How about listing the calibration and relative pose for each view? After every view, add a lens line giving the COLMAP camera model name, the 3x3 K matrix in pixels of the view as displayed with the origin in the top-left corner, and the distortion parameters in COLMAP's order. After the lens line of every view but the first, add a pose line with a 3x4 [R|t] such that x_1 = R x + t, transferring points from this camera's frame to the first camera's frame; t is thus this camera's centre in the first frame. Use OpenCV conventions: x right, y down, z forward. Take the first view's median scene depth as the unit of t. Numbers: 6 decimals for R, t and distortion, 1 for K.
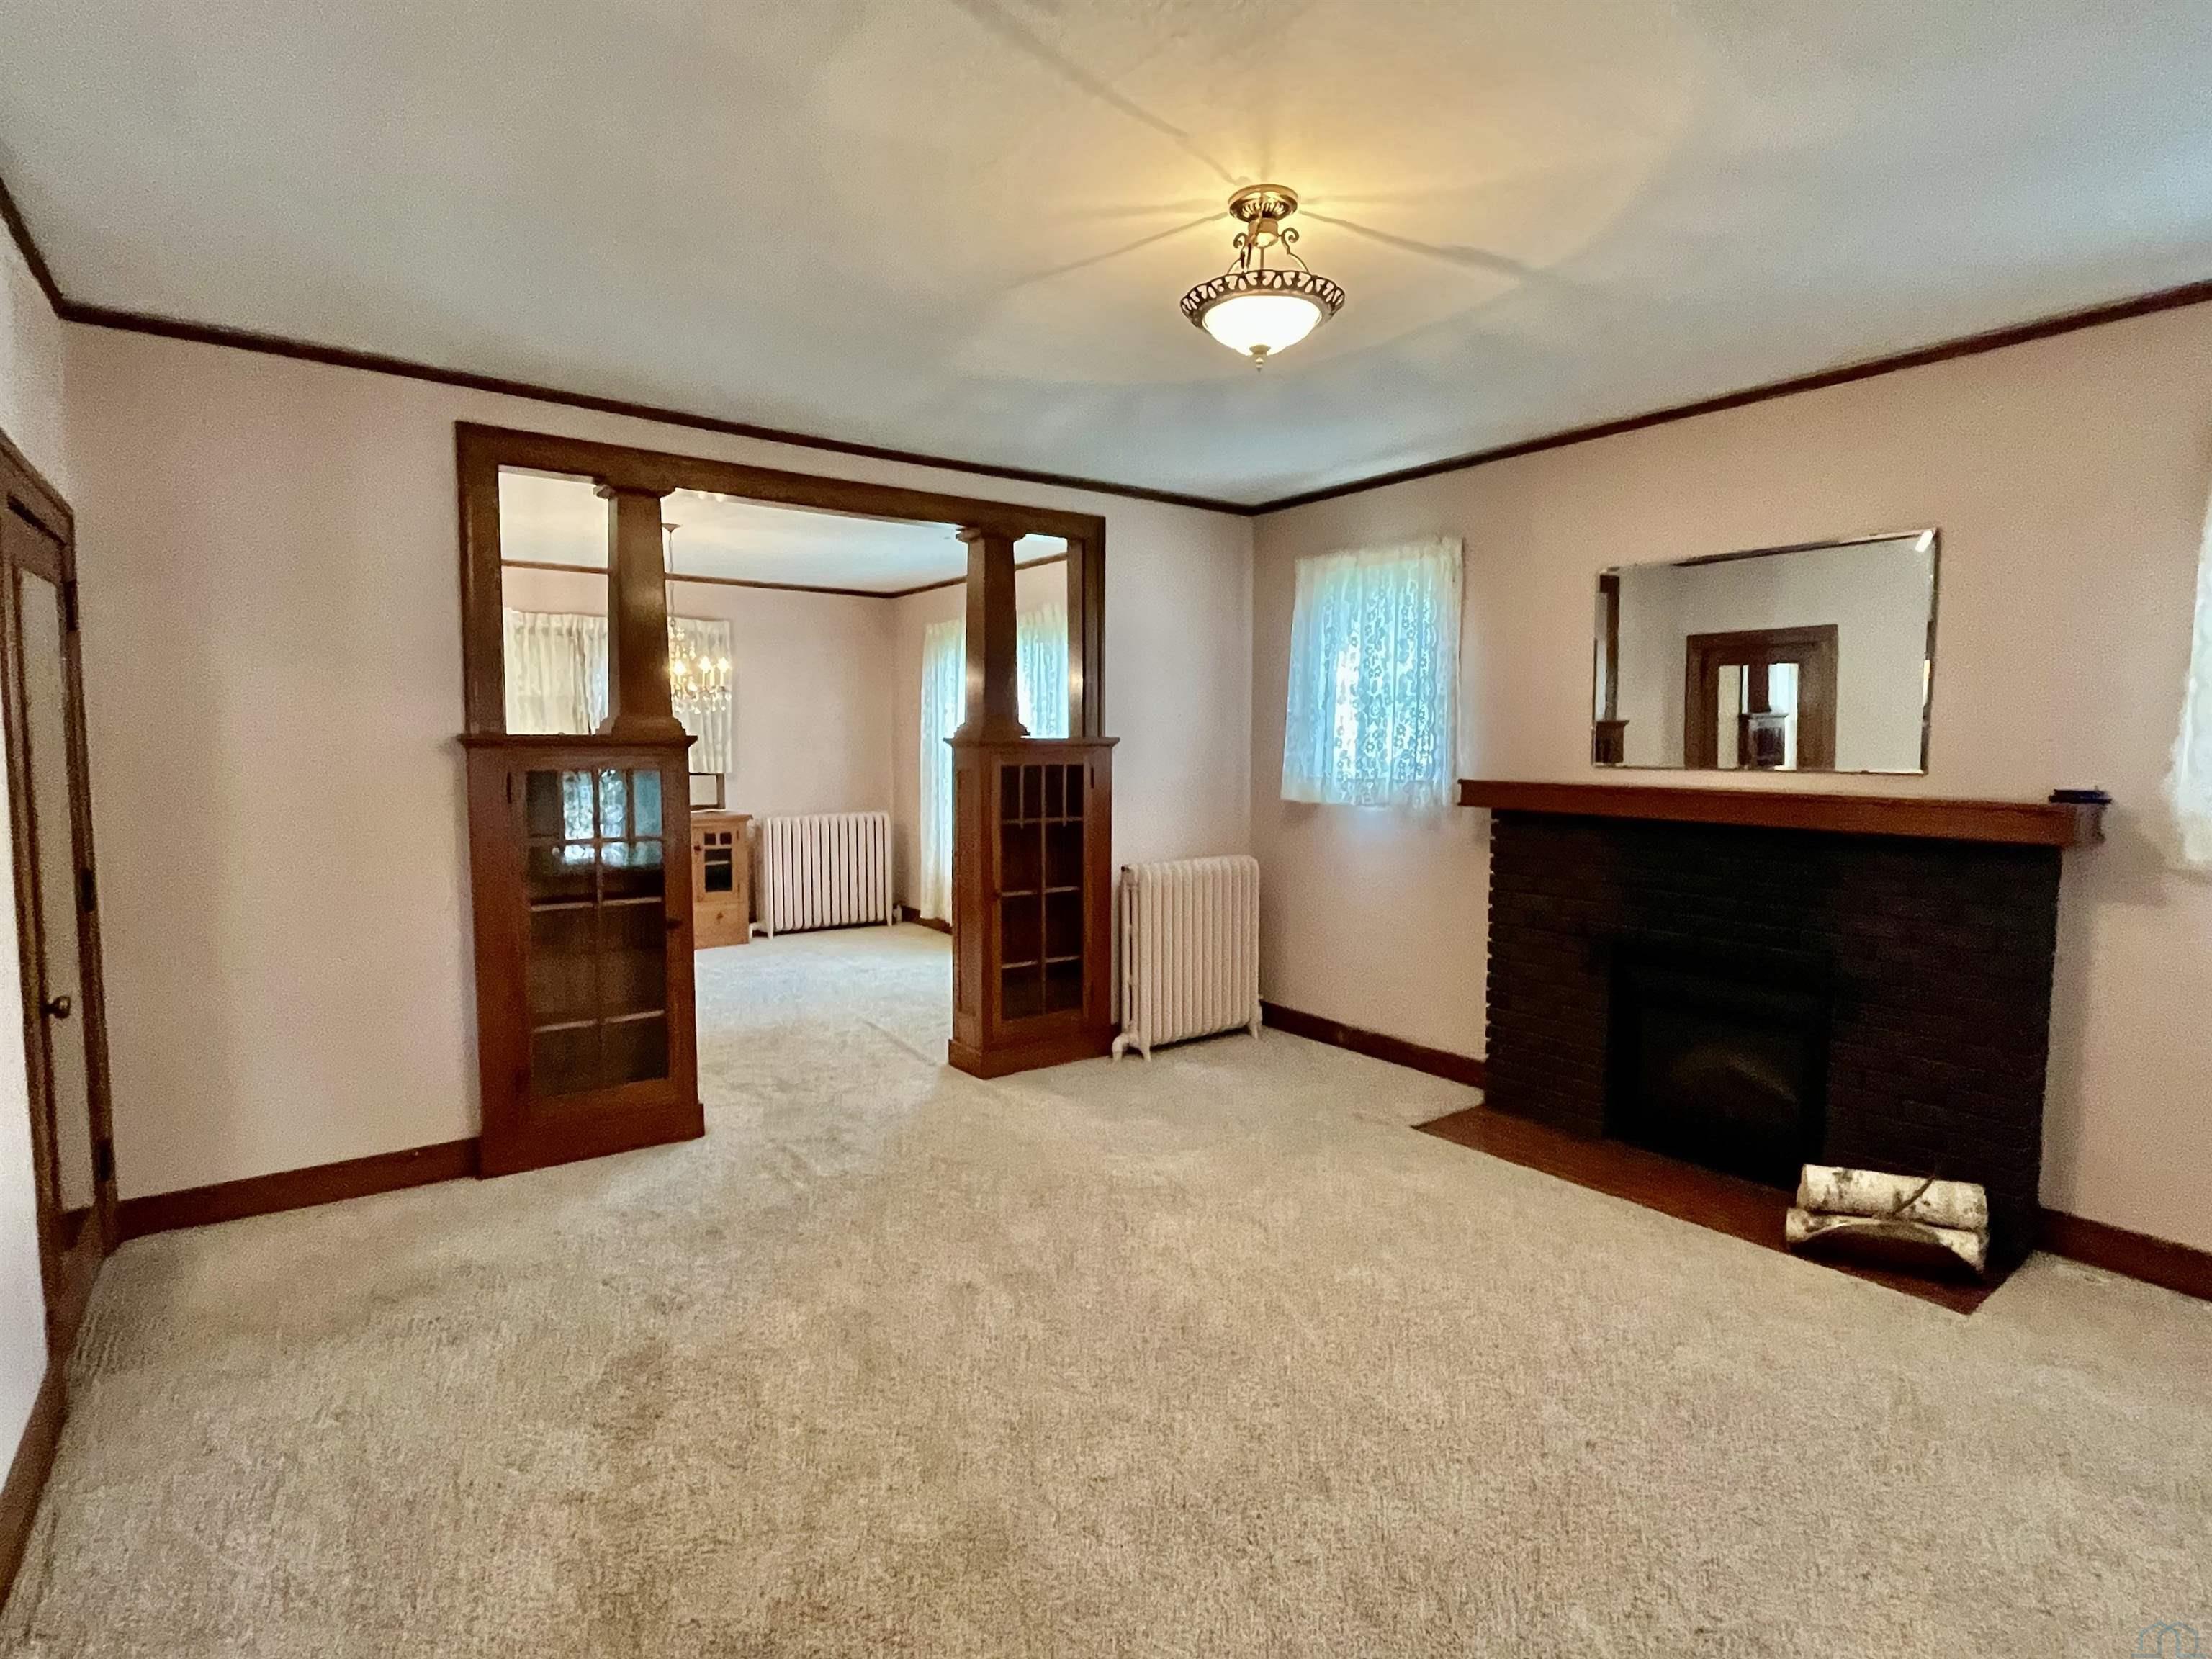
lens RADIAL K [[1119.3, 0, 1097.5], [0, 1119.3, 826.4], [0, 0, 1]] dist [-0.006038, 0.001855]
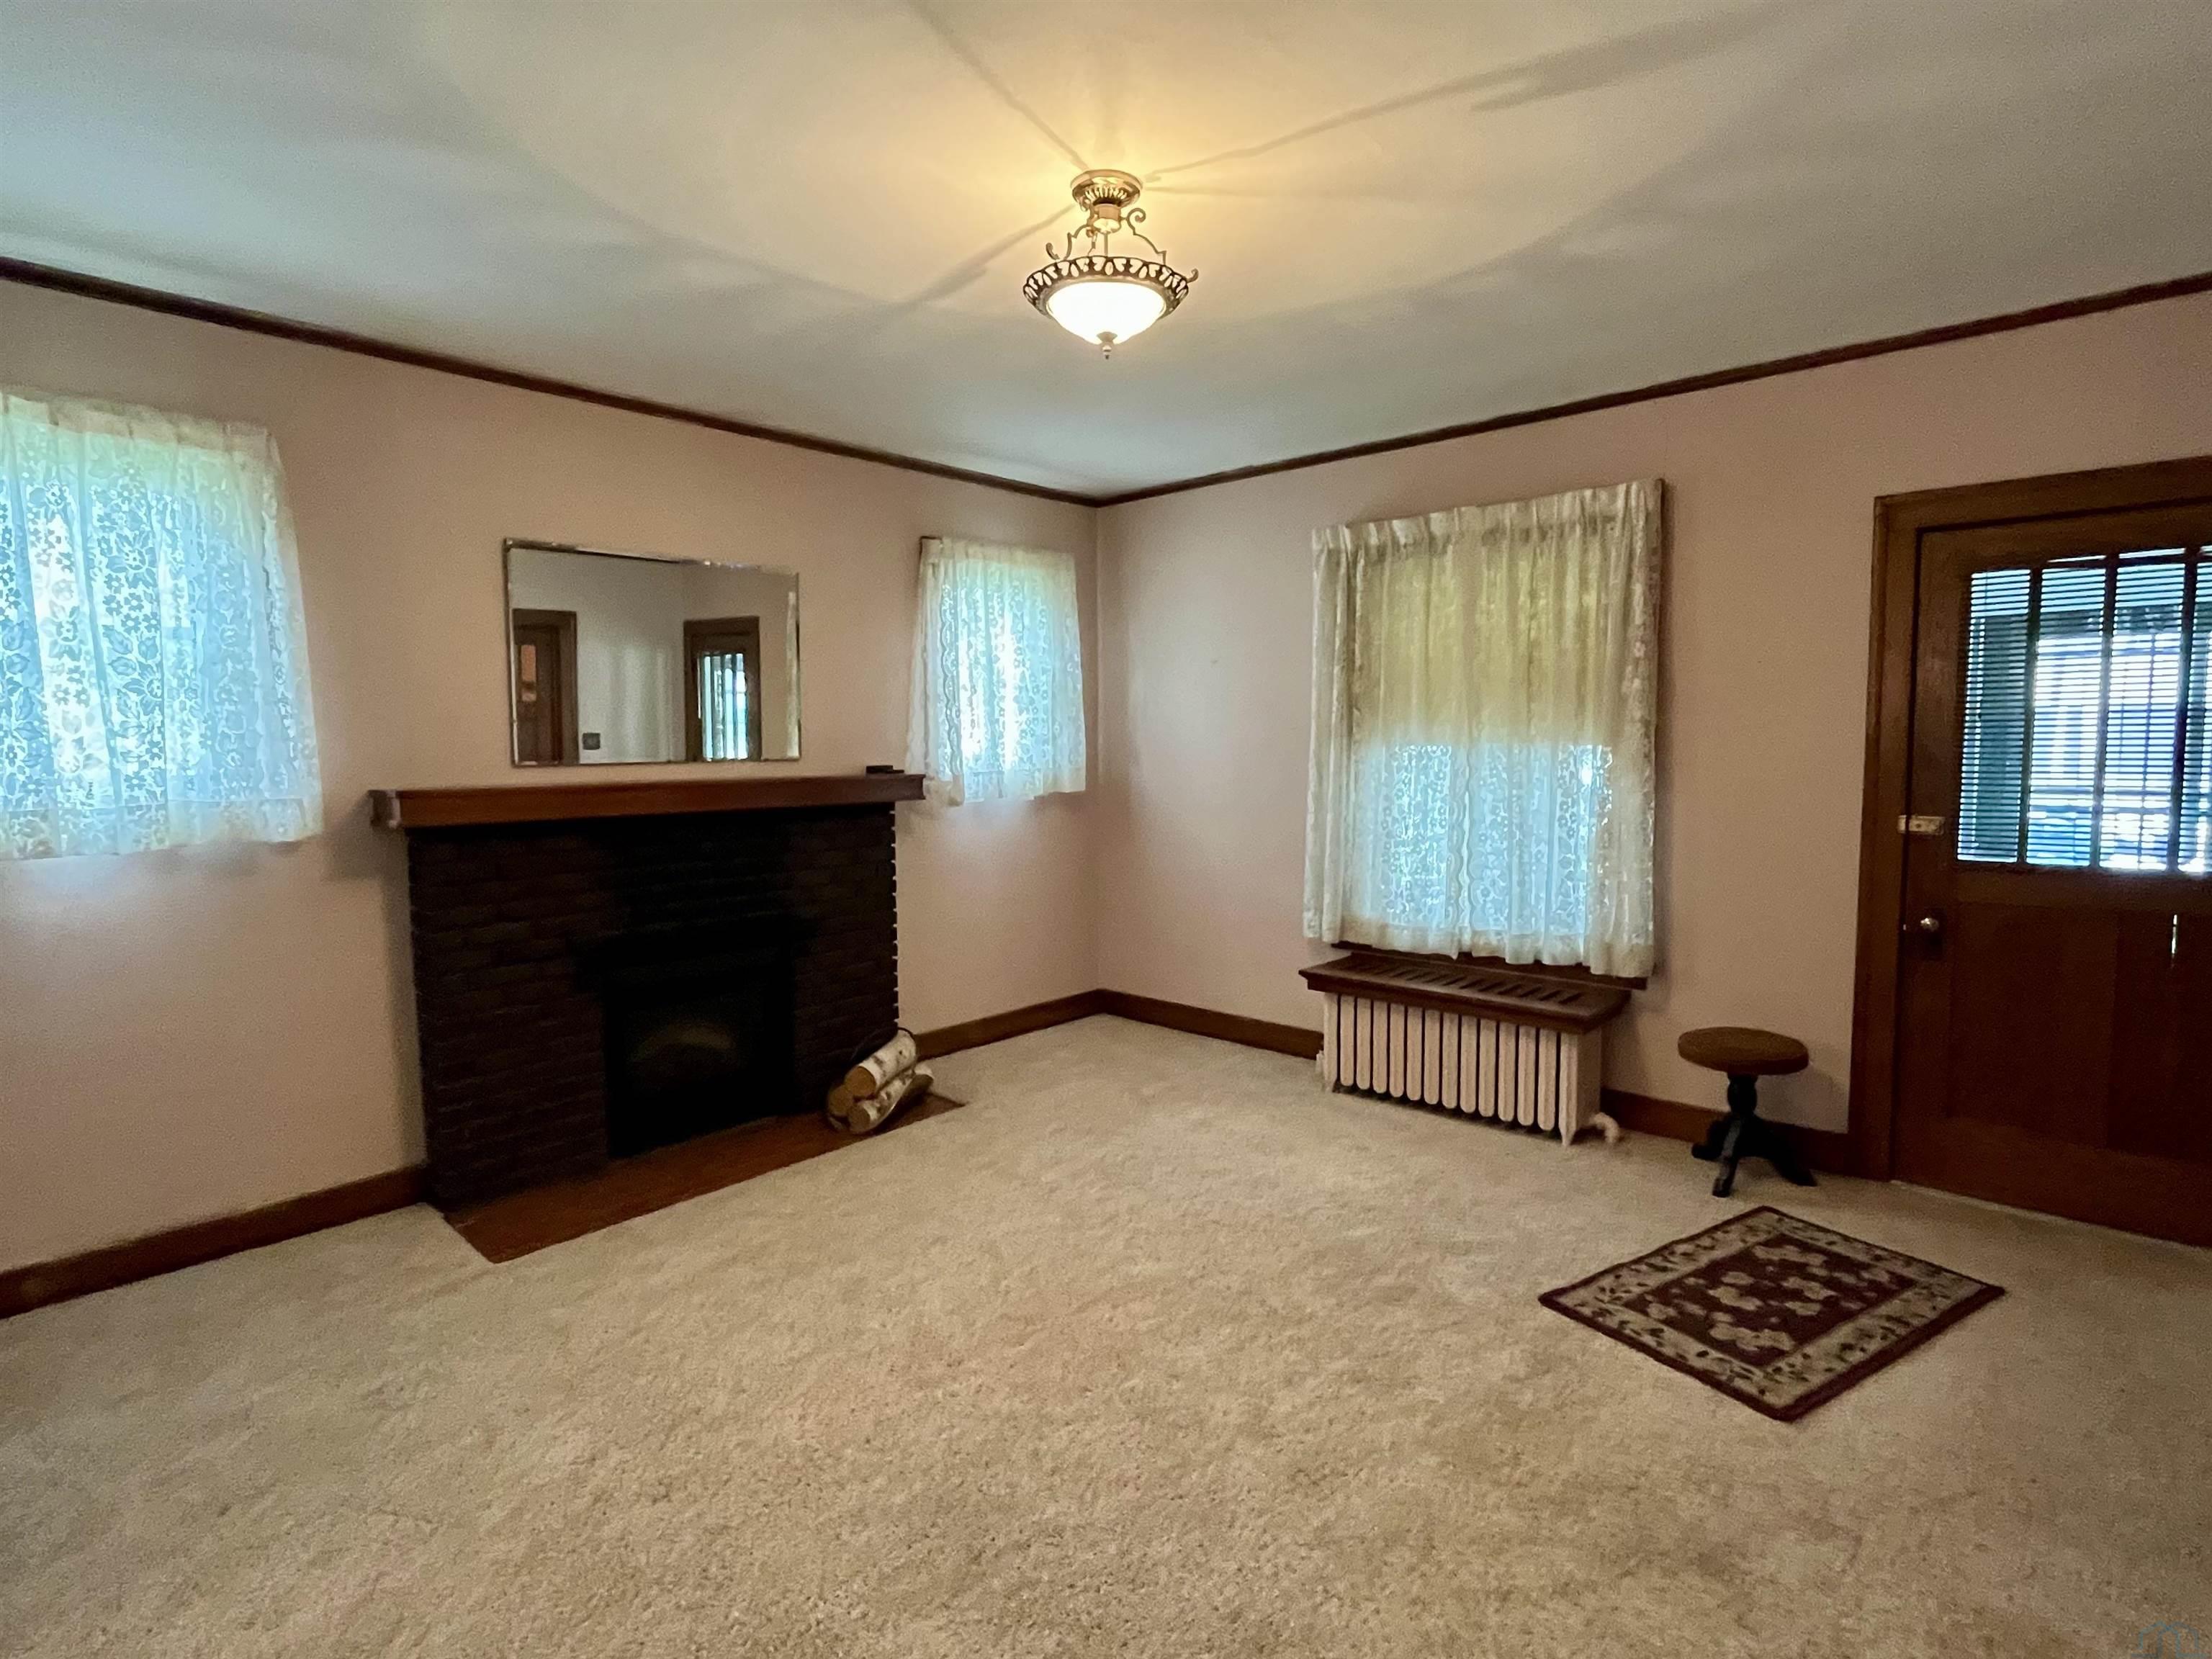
lens RADIAL K [[1119.3, 0, 1103.1], [0, 1119.3, 828.0], [0, 0, 1]] dist [-0.006038, 0.001855]
pose [[-0.196519, -0.088001, 0.976543, -0.410687], [0.082137, 0.990986, 0.105832, -0.049627], [-0.977054, 0.101009, -0.187519, 0.592571]]
